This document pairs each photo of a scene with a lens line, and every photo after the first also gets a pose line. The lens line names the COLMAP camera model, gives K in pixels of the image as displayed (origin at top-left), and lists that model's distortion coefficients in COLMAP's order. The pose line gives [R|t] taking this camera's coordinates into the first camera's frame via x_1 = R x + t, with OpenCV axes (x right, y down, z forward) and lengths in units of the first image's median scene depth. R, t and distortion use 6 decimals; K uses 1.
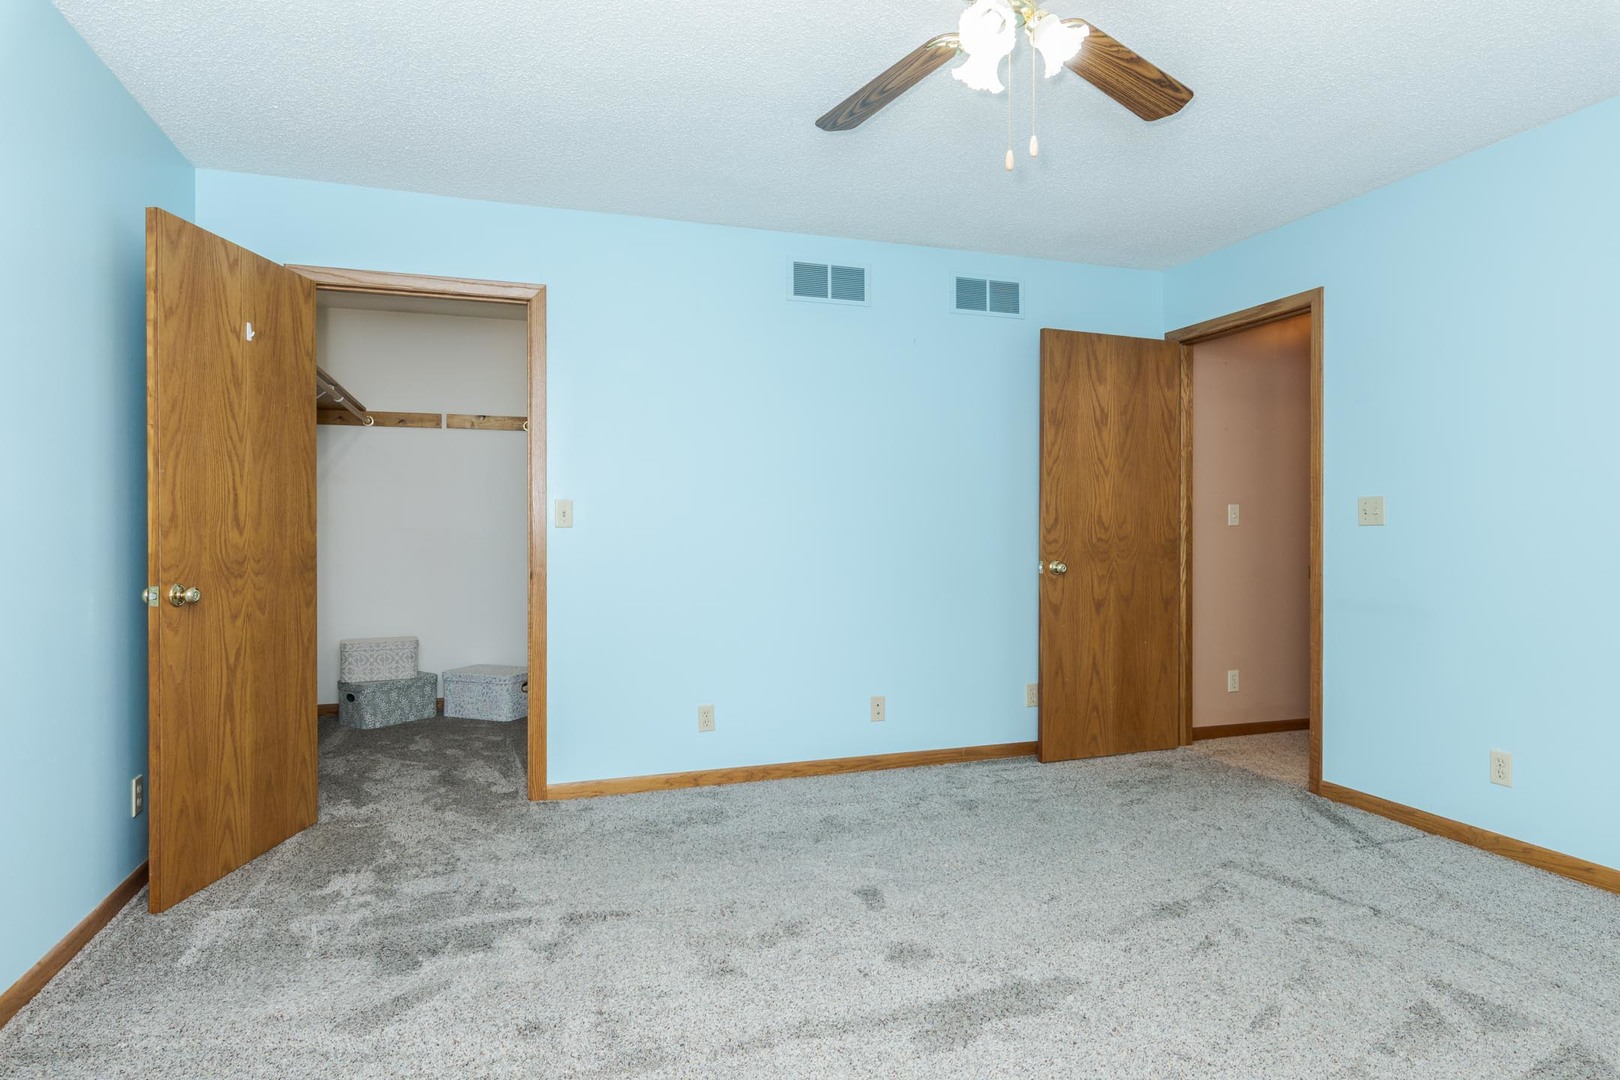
lens RADIAL K [[924.5, 0, 809.3], [0, 924.5, 535.0], [0, 0, 1]] dist [-0.003417, -0.000207]
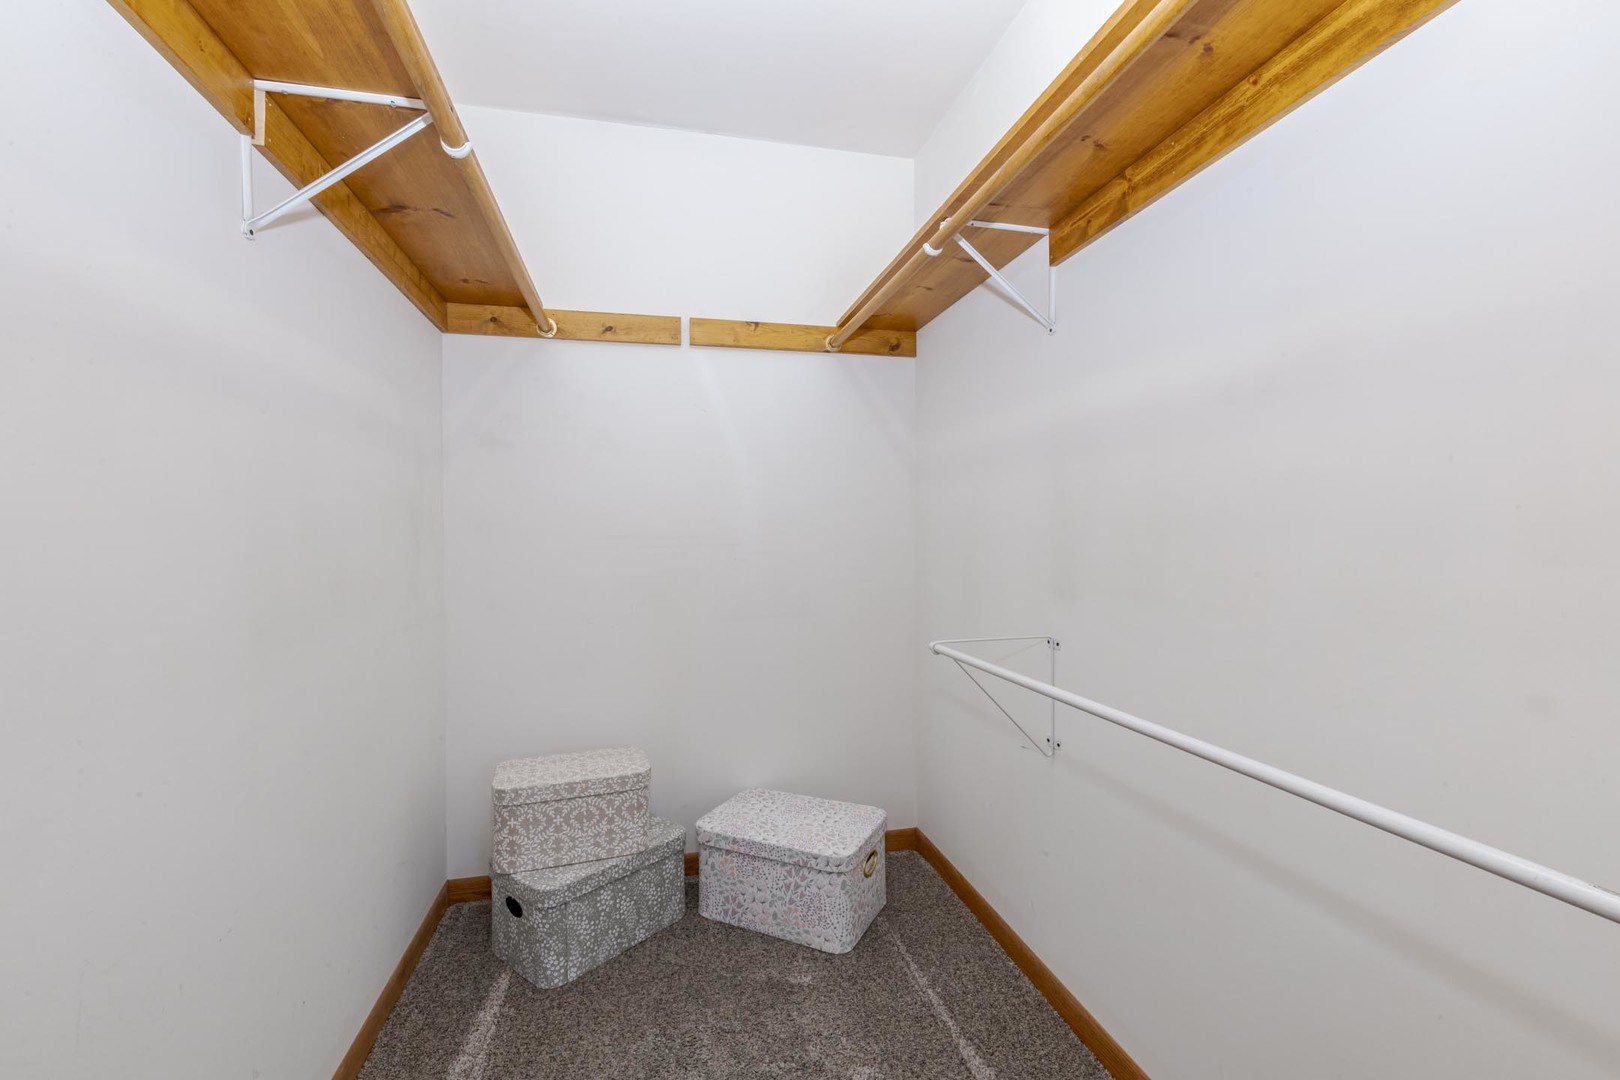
lens RADIAL K [[696.1, 0, 812.0], [0, 696.1, 539.2], [0, 0, 1]] dist [0.003158, 0.000734]
pose [[0.995661, -0.013489, -0.092073, -0.308221], [0.013114, 0.999903, -0.004685, -0.002675], [0.092127, 0.003457, 0.995741, 0.653503]]
